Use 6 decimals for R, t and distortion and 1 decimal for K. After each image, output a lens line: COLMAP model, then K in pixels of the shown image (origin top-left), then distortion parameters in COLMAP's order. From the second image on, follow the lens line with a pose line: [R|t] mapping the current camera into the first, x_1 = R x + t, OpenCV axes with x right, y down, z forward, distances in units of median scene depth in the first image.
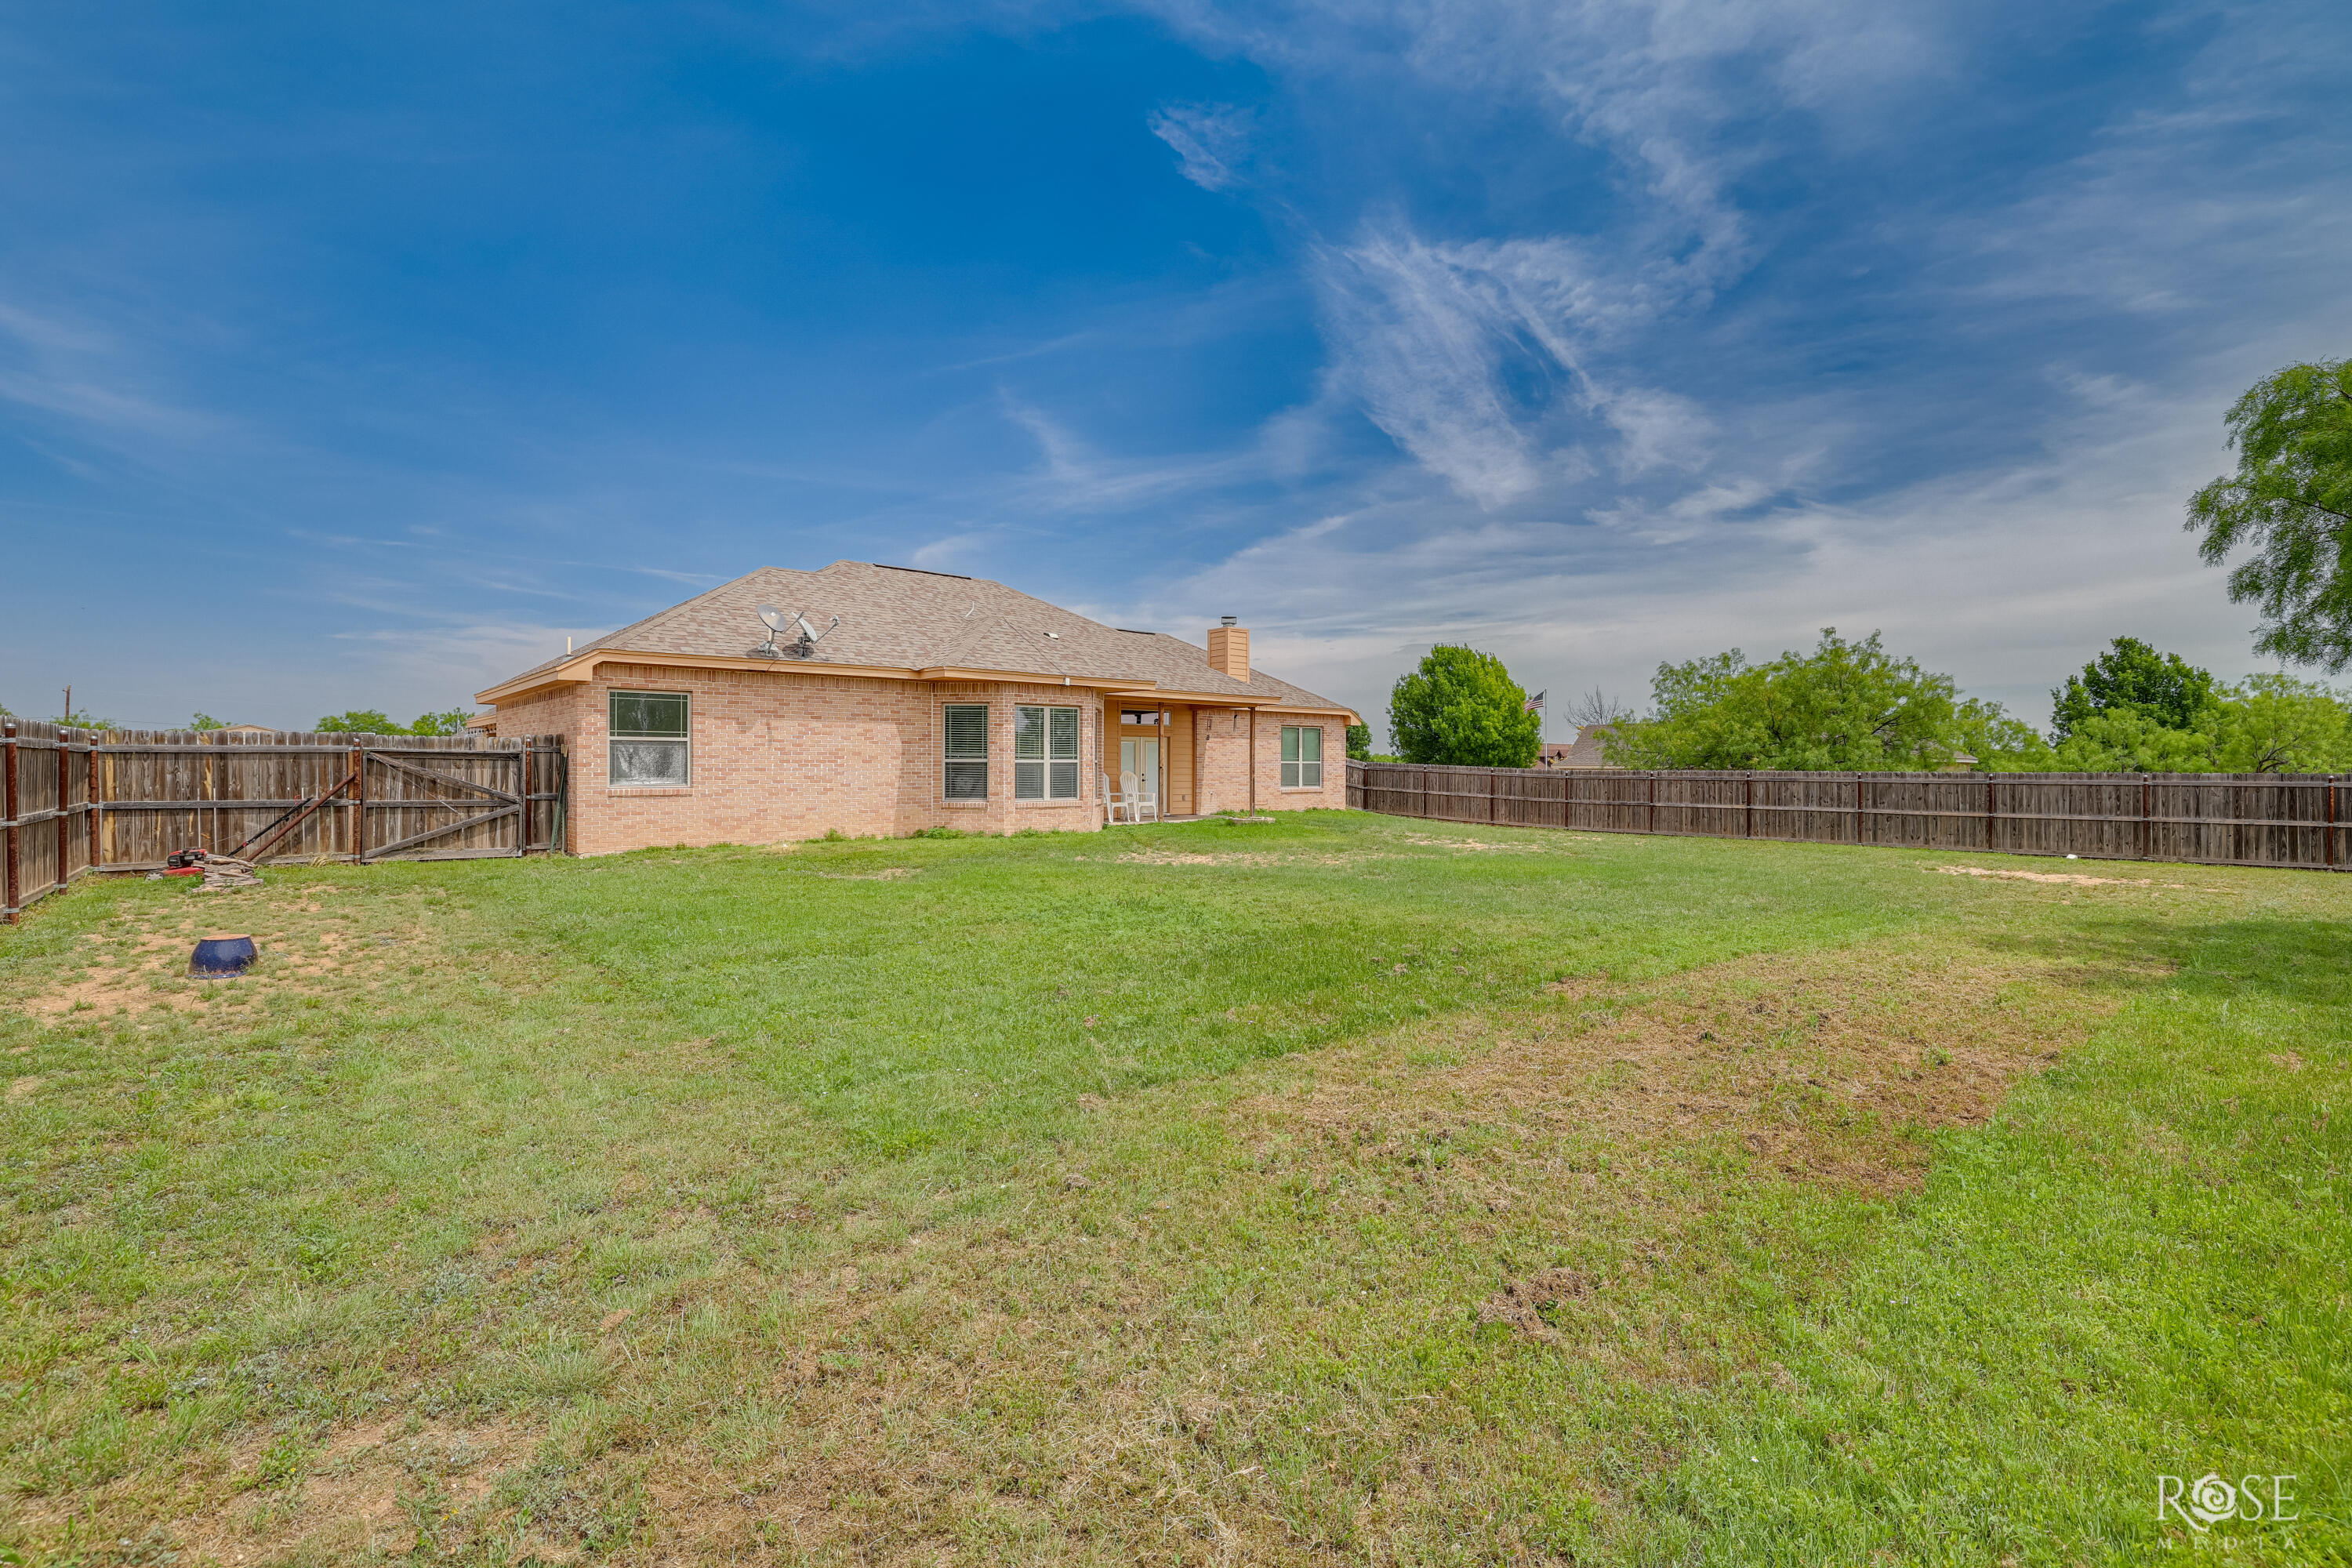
lens RADIAL K [[1040.2, 0, 1179.2], [0, 1040.2, 759.9], [0, 0, 1]] dist [0.000663, 0.000195]
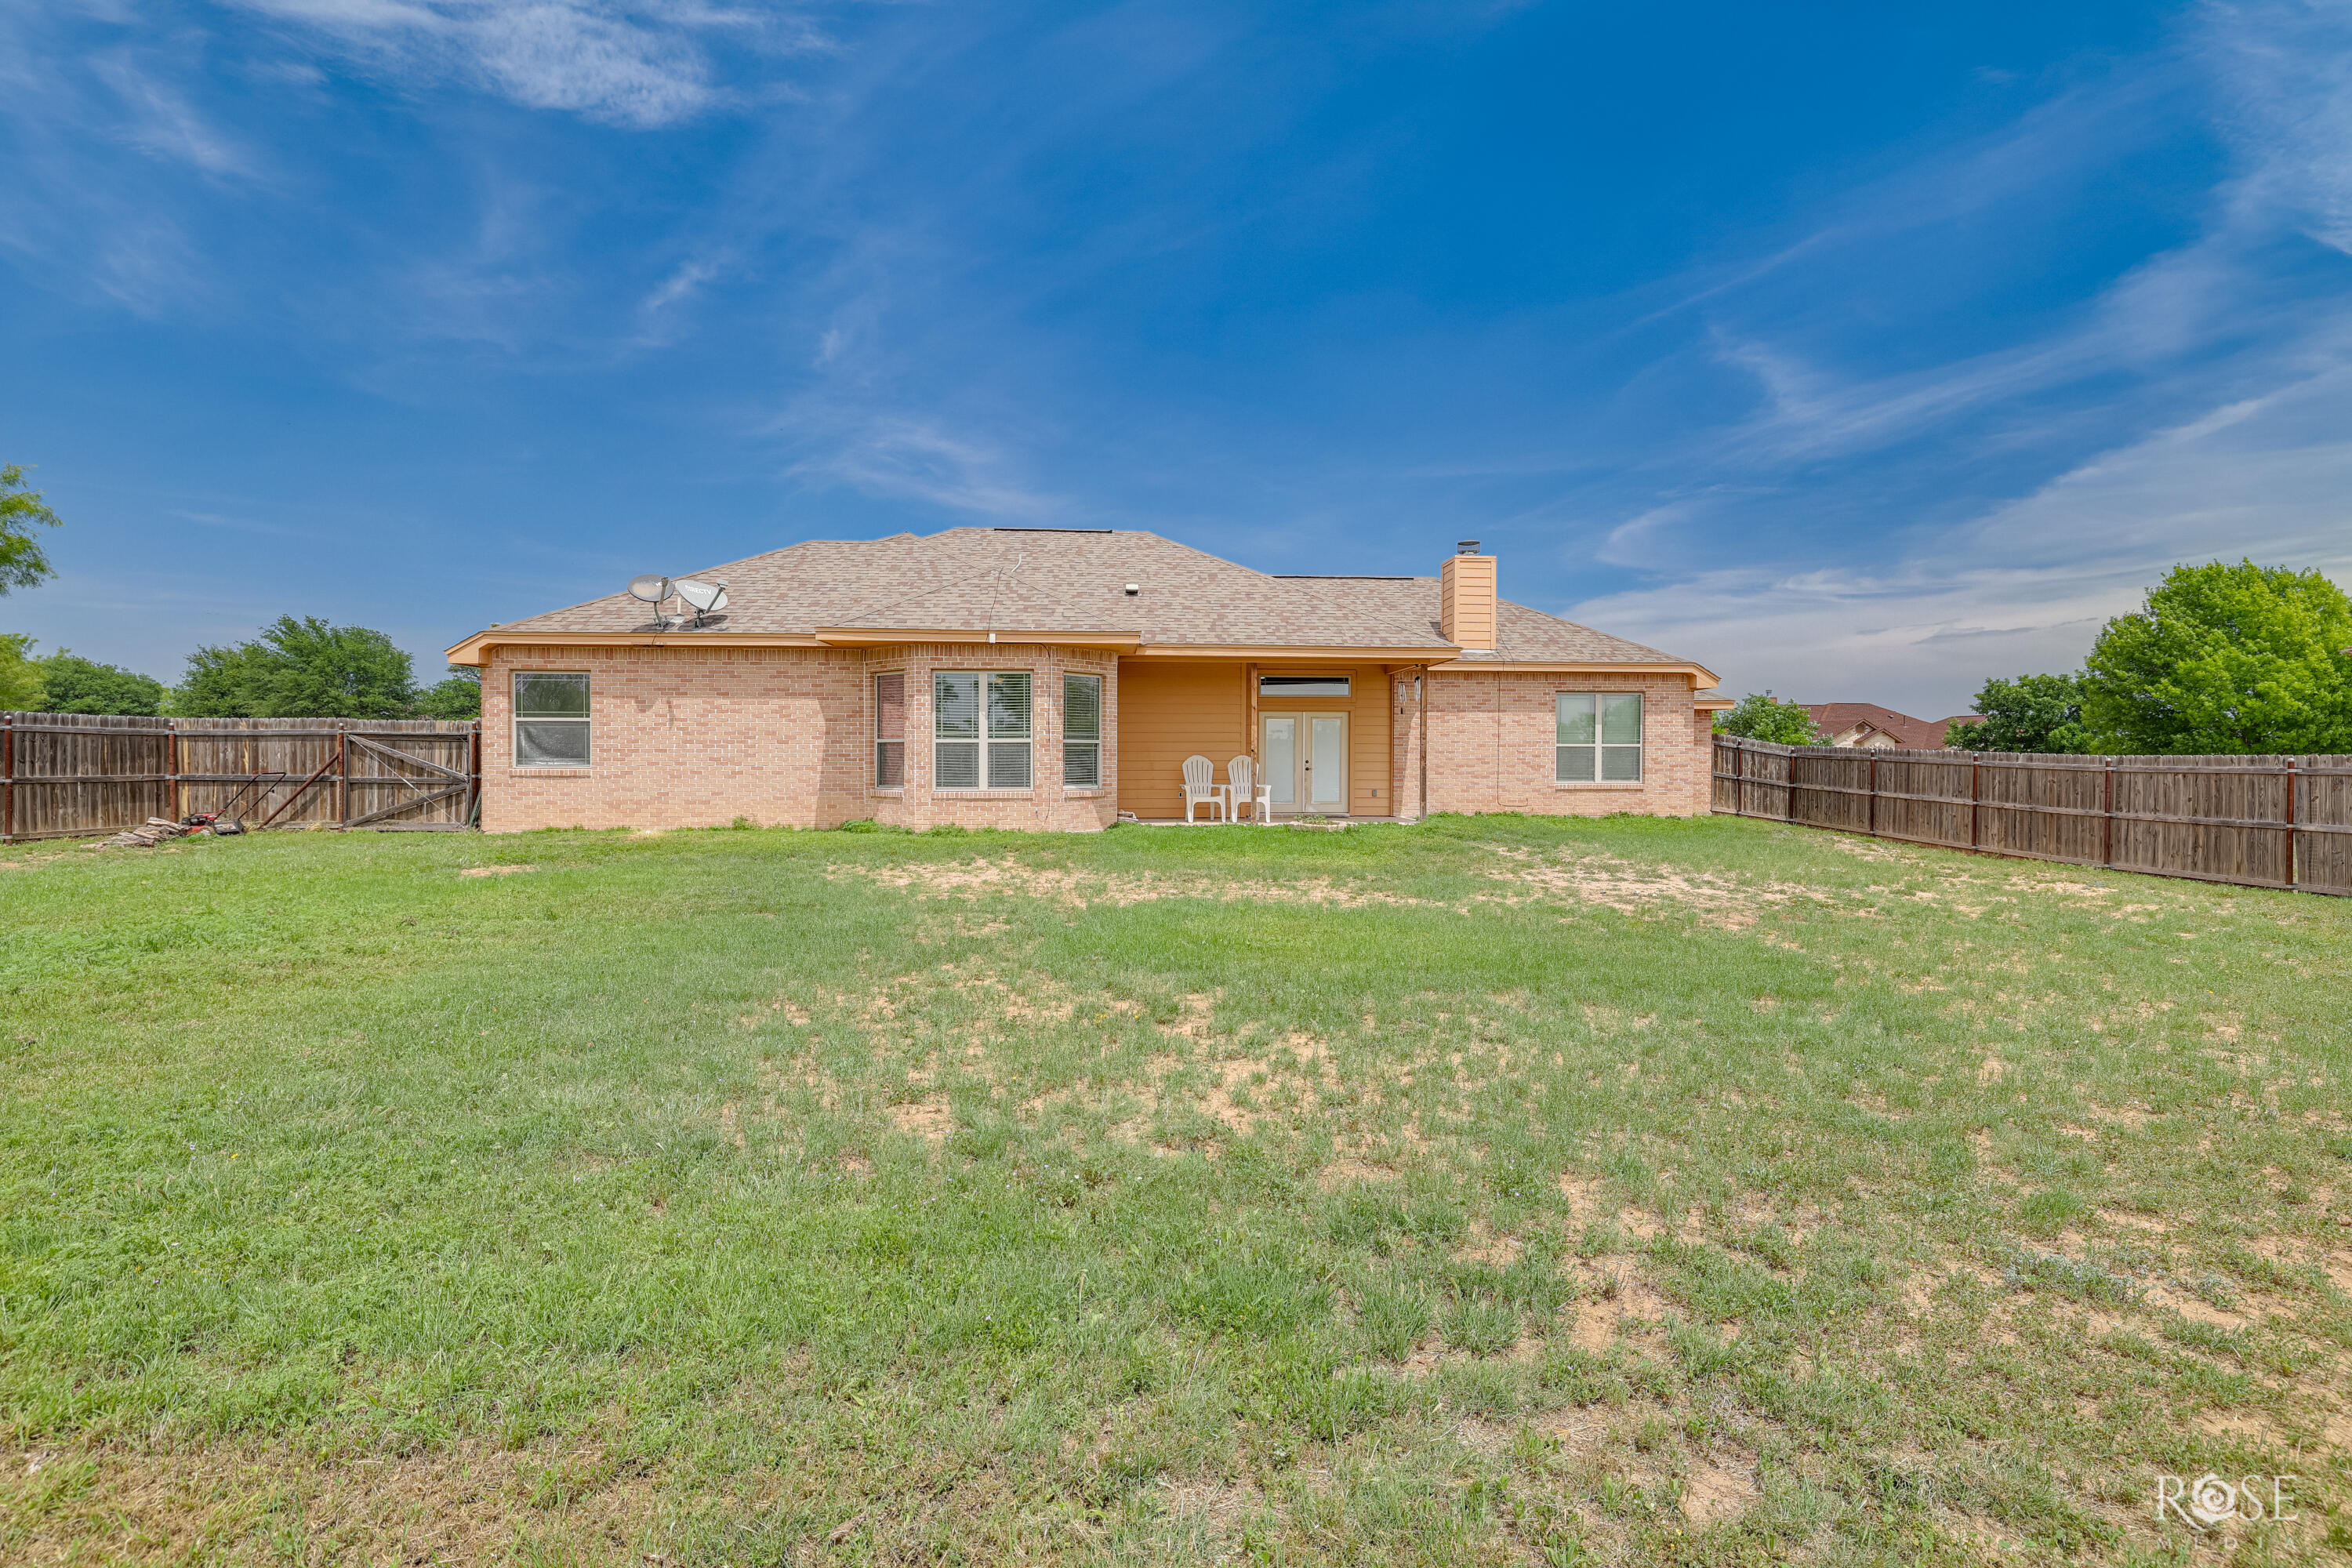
lens RADIAL K [[1038.0, 0, 1168.9], [0, 1038.0, 834.9], [0, 0, 1]] dist [0.001082, 0.000419]
pose [[0.804553, 0.043867, -0.592259, 0.491778], [0.002235, 0.997038, 0.076884, 0.012849], [0.593877, -0.063181, 0.802071, 0.471239]]
